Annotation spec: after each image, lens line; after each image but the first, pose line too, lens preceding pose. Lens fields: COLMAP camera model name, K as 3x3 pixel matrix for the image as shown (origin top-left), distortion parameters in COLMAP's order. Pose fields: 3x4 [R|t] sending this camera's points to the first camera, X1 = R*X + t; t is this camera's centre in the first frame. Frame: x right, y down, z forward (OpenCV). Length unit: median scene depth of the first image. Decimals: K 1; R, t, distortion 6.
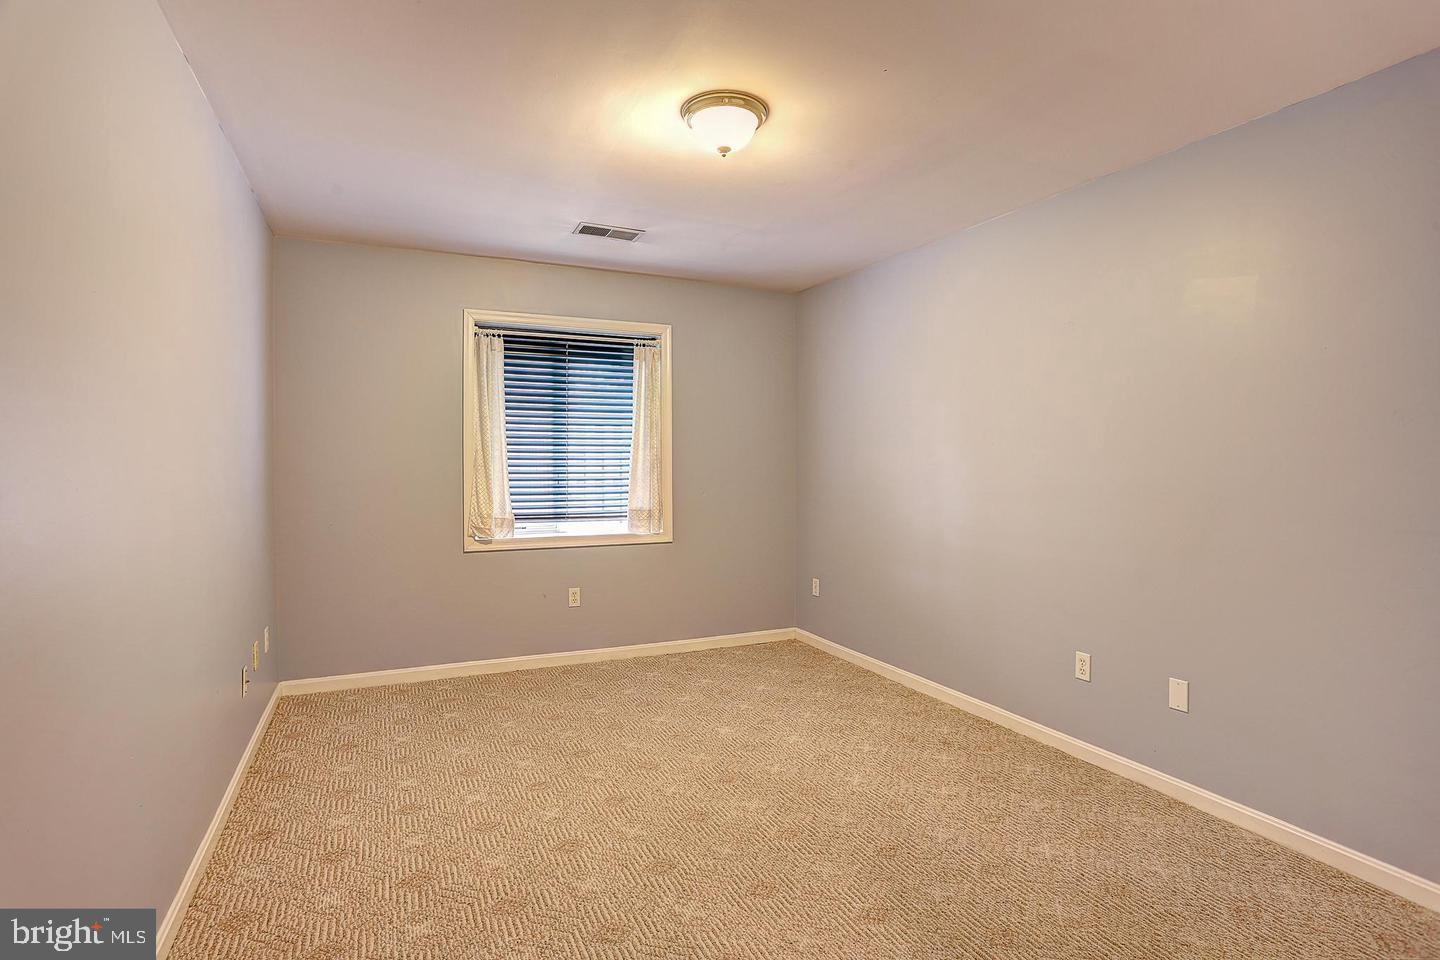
lens RADIAL K [[702.7, 0, 718.1], [0, 702.7, 464.6], [0, 0, 1]] dist [-0.065647, 0.028292]
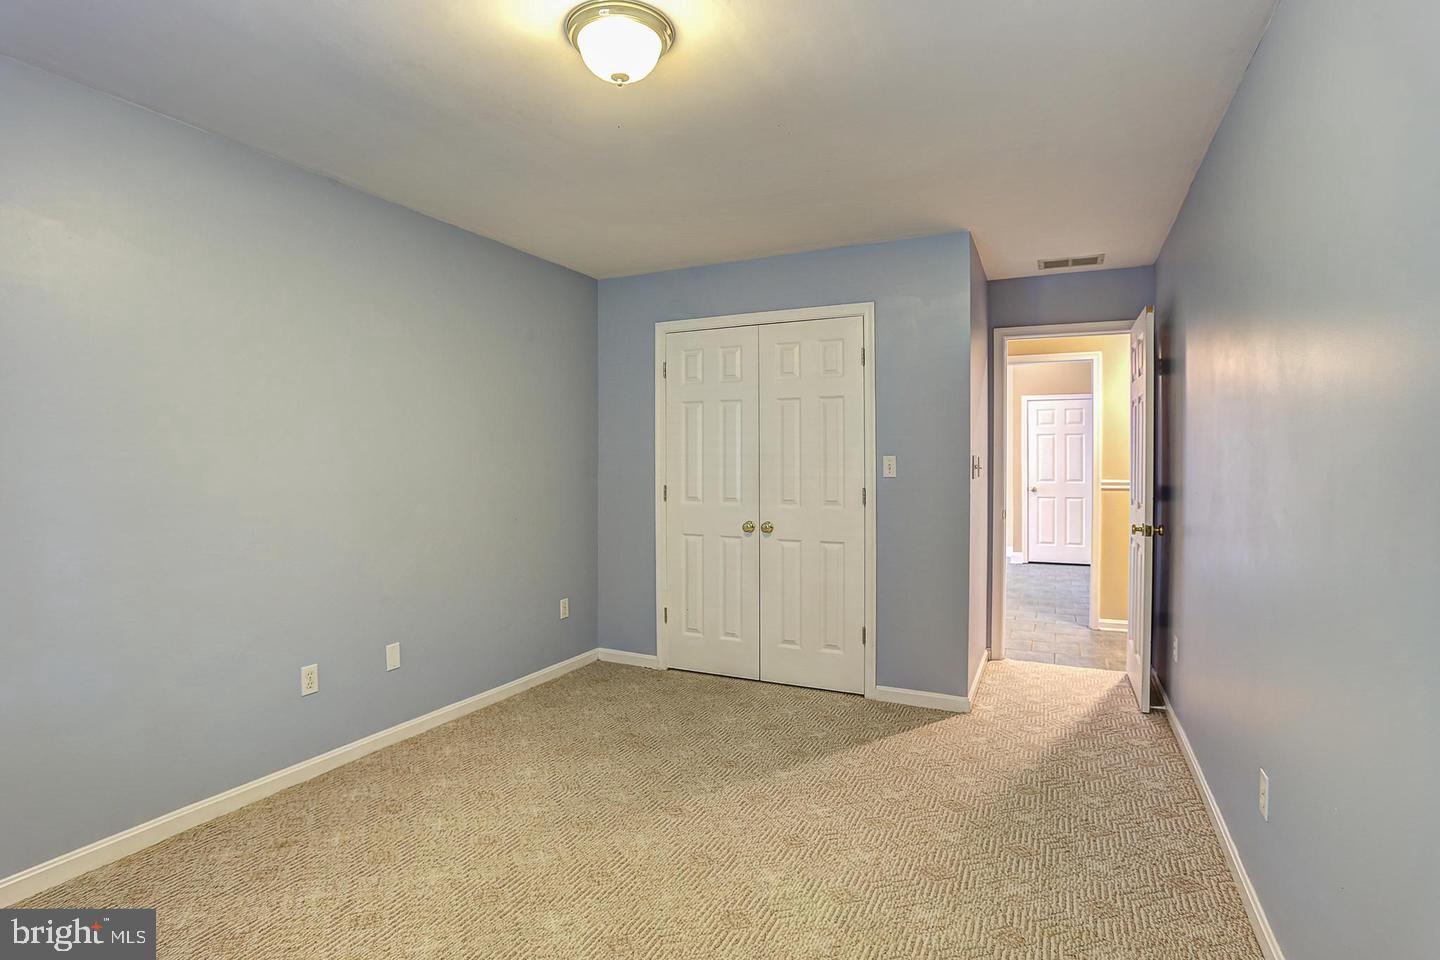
lens RADIAL K [[702.7, 0, 718.1], [0, 702.7, 464.6], [0, 0, 1]] dist [-0.065647, 0.028292]
pose [[-0.621866, -0.007671, 0.783086, -0.608763], [-0.000068, 0.999953, 0.009742, -0.013197], [-0.783124, 0.006004, -0.621837, 1.257266]]
